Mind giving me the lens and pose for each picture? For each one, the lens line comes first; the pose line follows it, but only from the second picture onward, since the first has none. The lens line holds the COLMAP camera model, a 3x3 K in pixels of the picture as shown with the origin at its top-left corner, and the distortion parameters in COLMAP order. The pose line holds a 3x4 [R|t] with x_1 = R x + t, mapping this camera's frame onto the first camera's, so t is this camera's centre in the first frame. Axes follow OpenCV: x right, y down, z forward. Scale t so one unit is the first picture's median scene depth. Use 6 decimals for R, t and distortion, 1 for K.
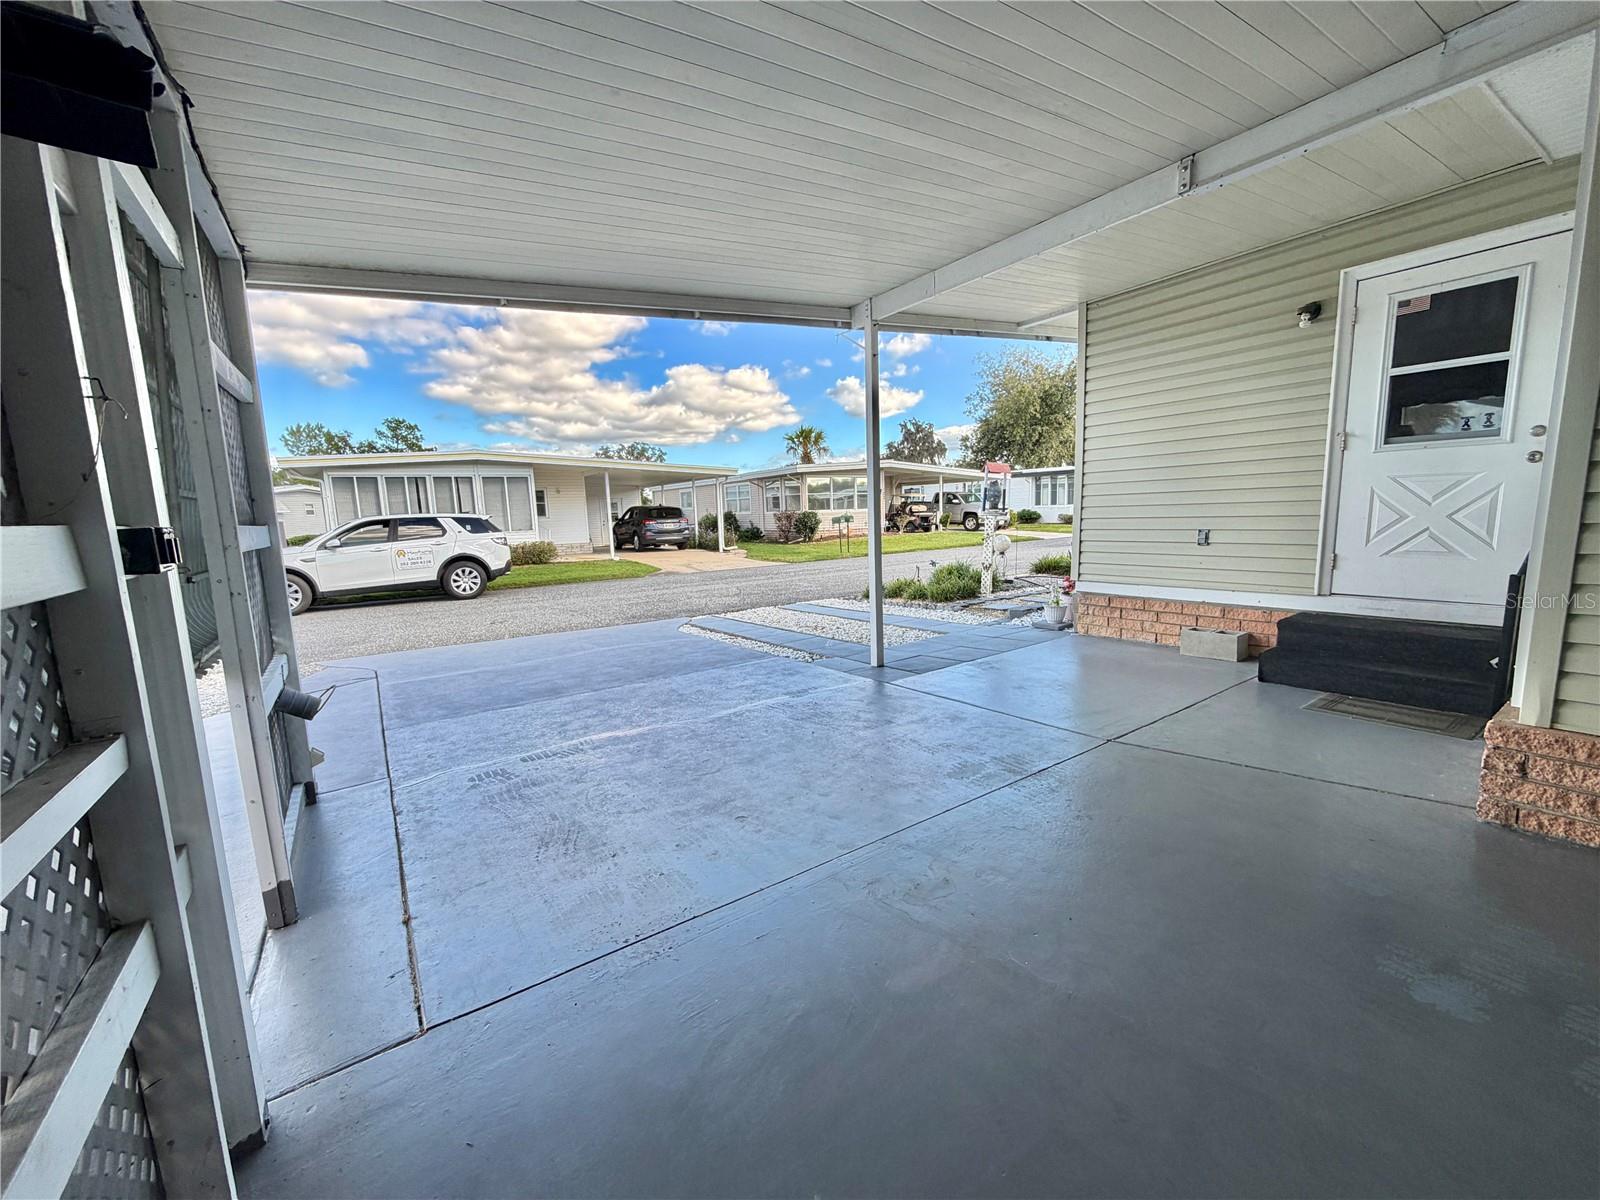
lens RADIAL K [[637.7, 0, 798.7], [0, 637.7, 602.0], [0, 0, 1]] dist [-0.002273, -0.000243]
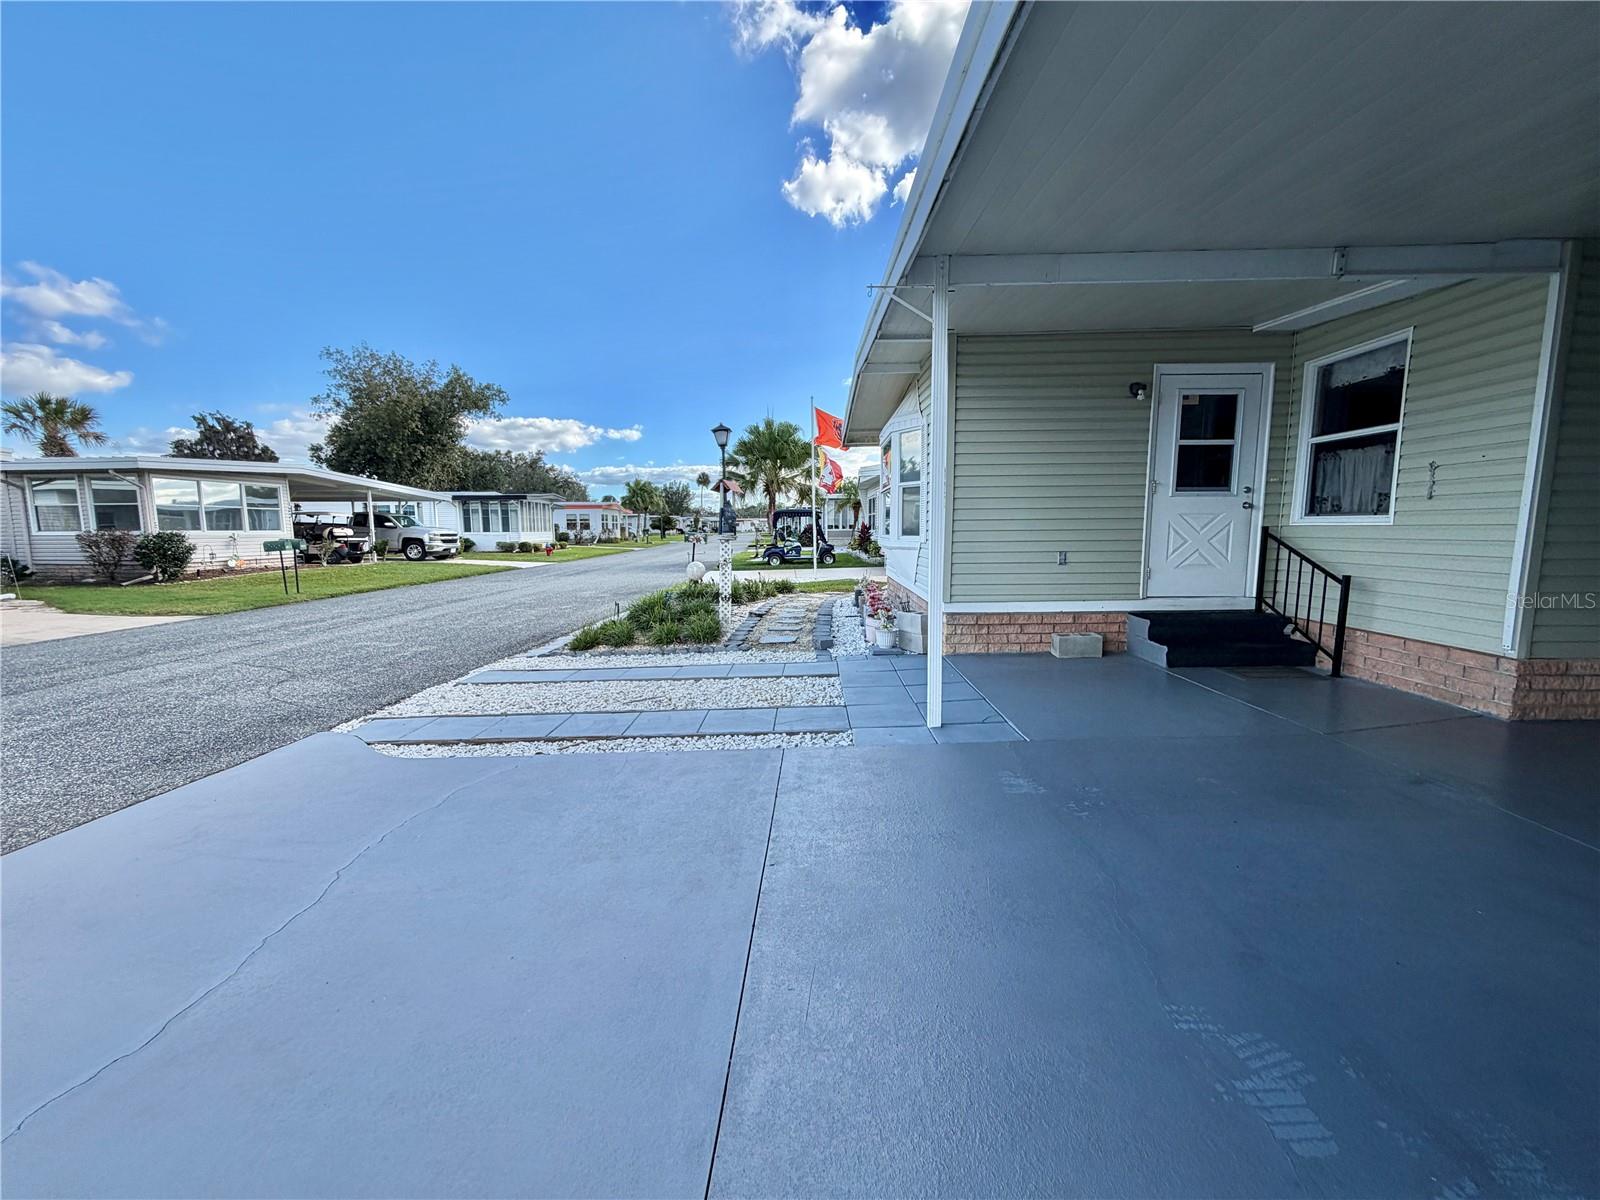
lens RADIAL K [[637.7, 0, 798.7], [0, 637.7, 602.0], [0, 0, 1]] dist [-0.002273, -0.000243]
pose [[0.586469, -0.064065, 0.807434, -0.112424], [0.100990, 0.994872, 0.005585, -0.013579], [-0.803651, 0.078267, 0.589931, 0.125365]]
